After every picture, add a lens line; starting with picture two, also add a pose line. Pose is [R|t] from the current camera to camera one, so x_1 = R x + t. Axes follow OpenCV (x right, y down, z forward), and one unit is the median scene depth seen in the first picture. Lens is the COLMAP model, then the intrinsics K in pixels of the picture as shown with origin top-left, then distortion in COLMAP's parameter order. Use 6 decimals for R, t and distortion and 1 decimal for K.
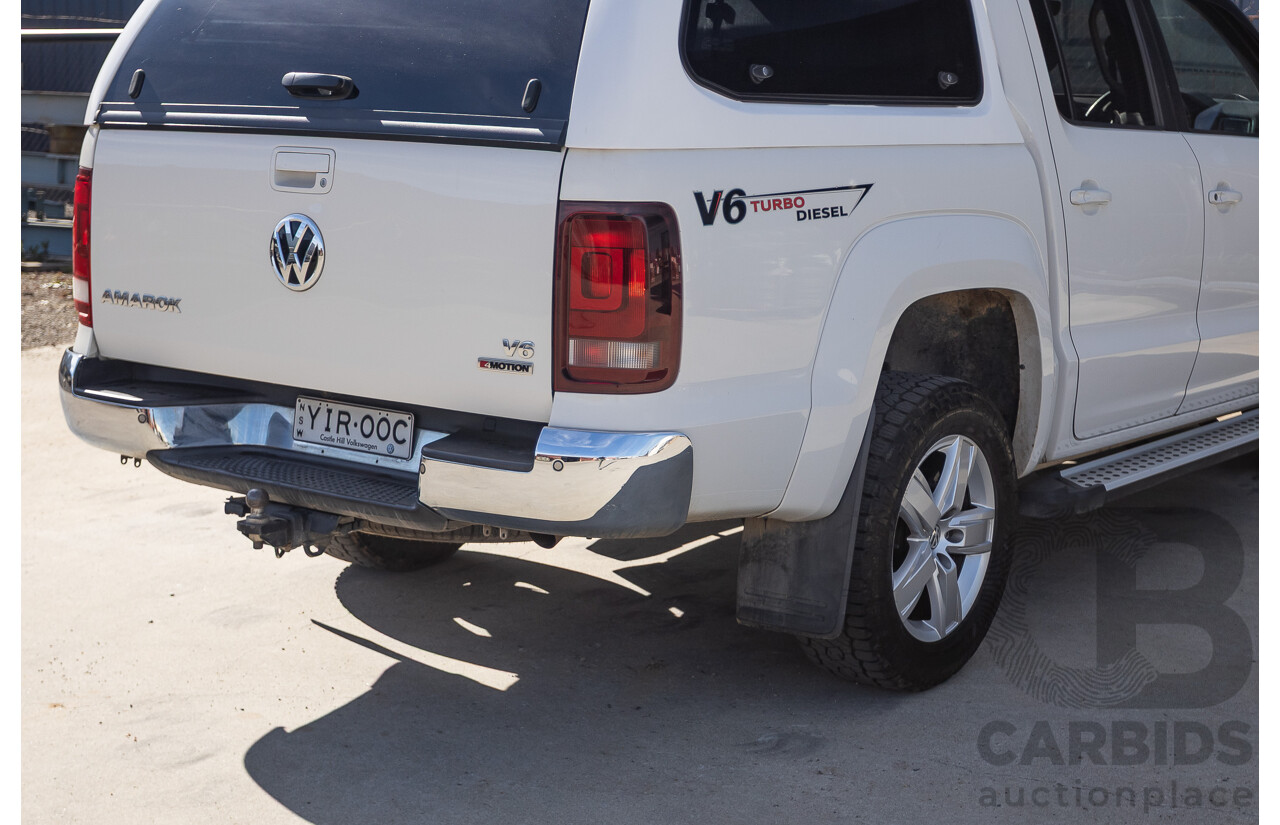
lens RADIAL K [[2043.8, 0, 677.6], [0, 2043.8, 366.4], [0, 0, 1]] dist [-0.007663, 0.000000]
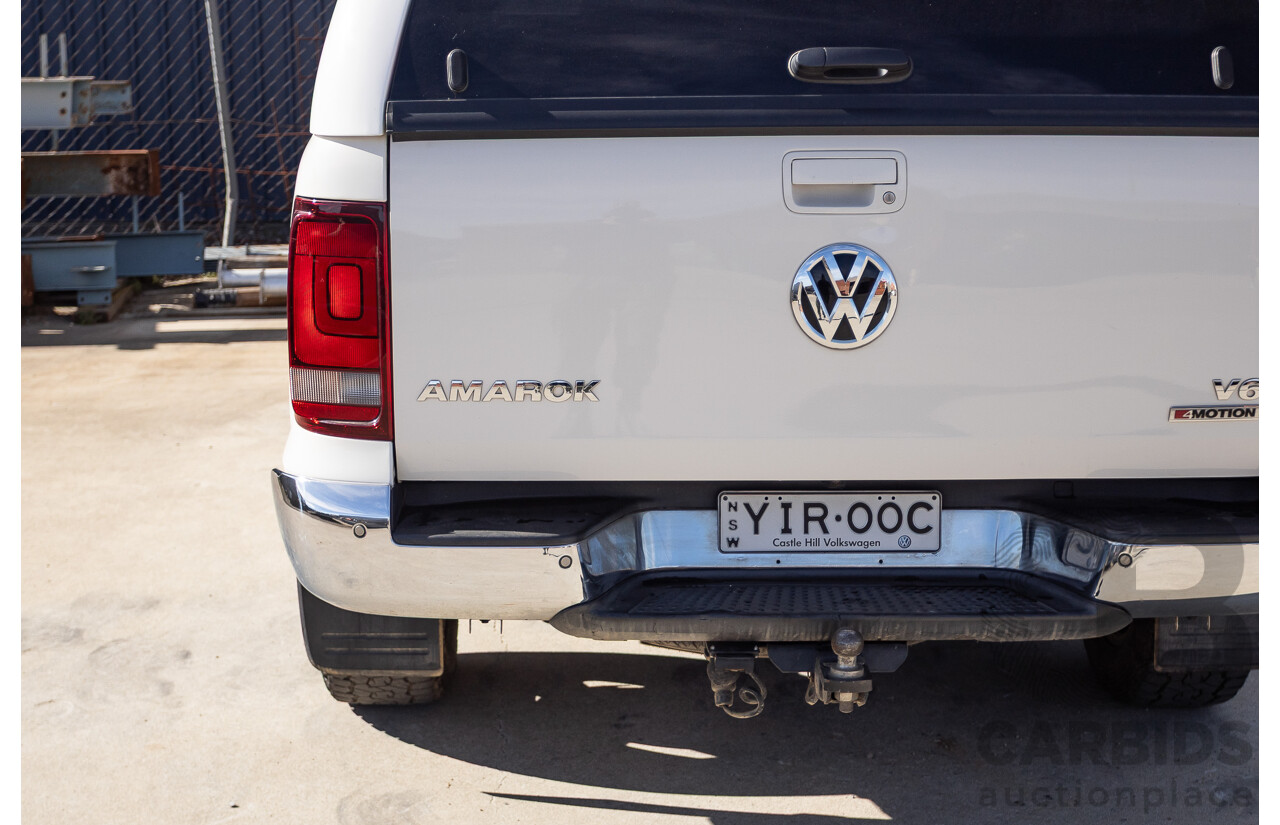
lens RADIAL K [[2043.8, 0, 634.1], [0, 2043.8, 357.0], [0, 0, 1]] dist [-0.007663, 0.000000]
pose [[0.802727, -0.122503, 0.583629, -0.638368], [0.104413, 0.992427, 0.064699, -0.084786], [-0.587135, 0.009003, 0.809439, 0.437265]]
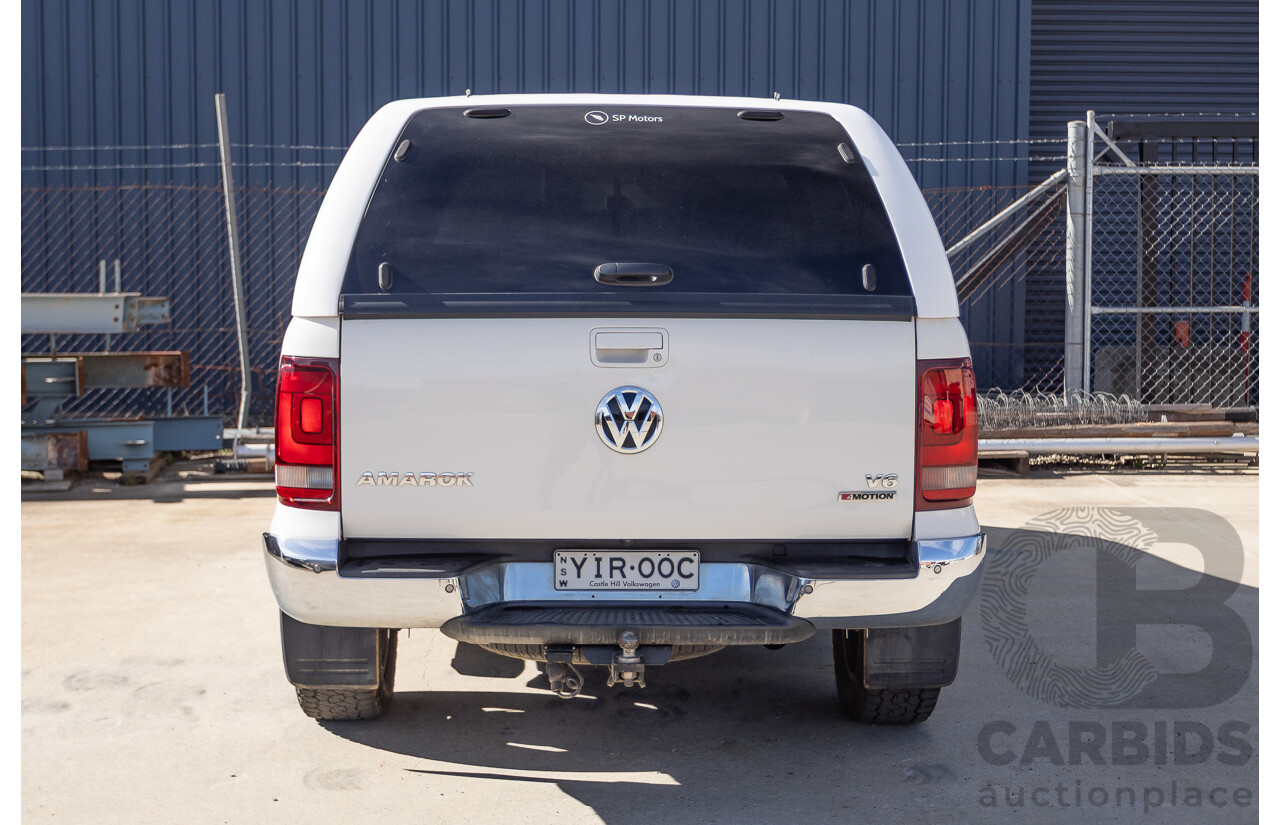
lens RADIAL K [[1780.4, 0, 623.0], [0, 1780.4, 395.2], [0, 0, 1]] dist [0.011152, 0.000000]
pose [[0.795547, -0.066461, 0.602236, -0.747290], [0.098438, 0.994937, -0.020237, -0.047330], [-0.597843, 0.075382, 0.798061, 0.200759]]
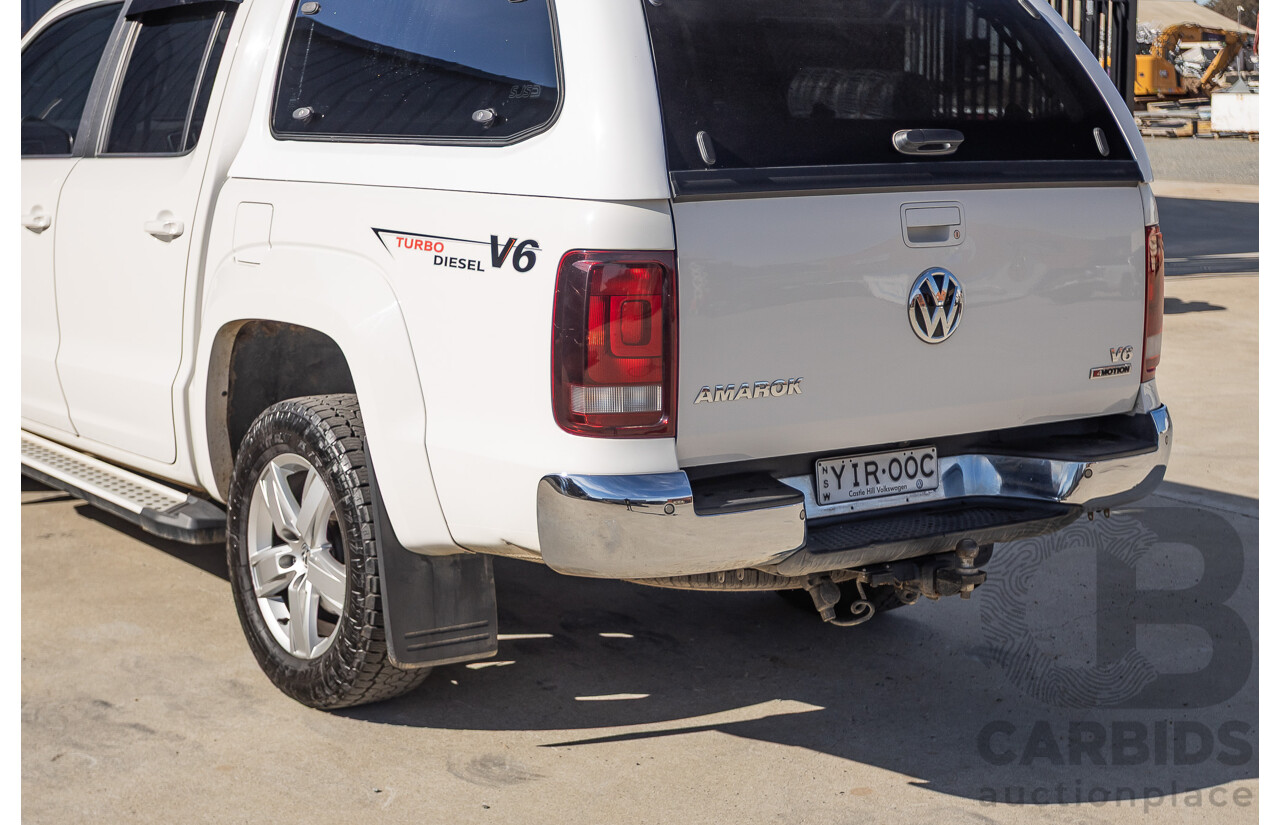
lens RADIAL K [[2043.8, 0, 559.7], [0, 2043.8, 361.5], [0, 0, 1]] dist [-0.007663, 0.000000]
pose [[0.331272, -0.142421, 0.932725, -1.142555], [0.134833, 0.985542, 0.102597, -0.150231], [-0.933852, 0.091775, 0.345686, 0.786913]]
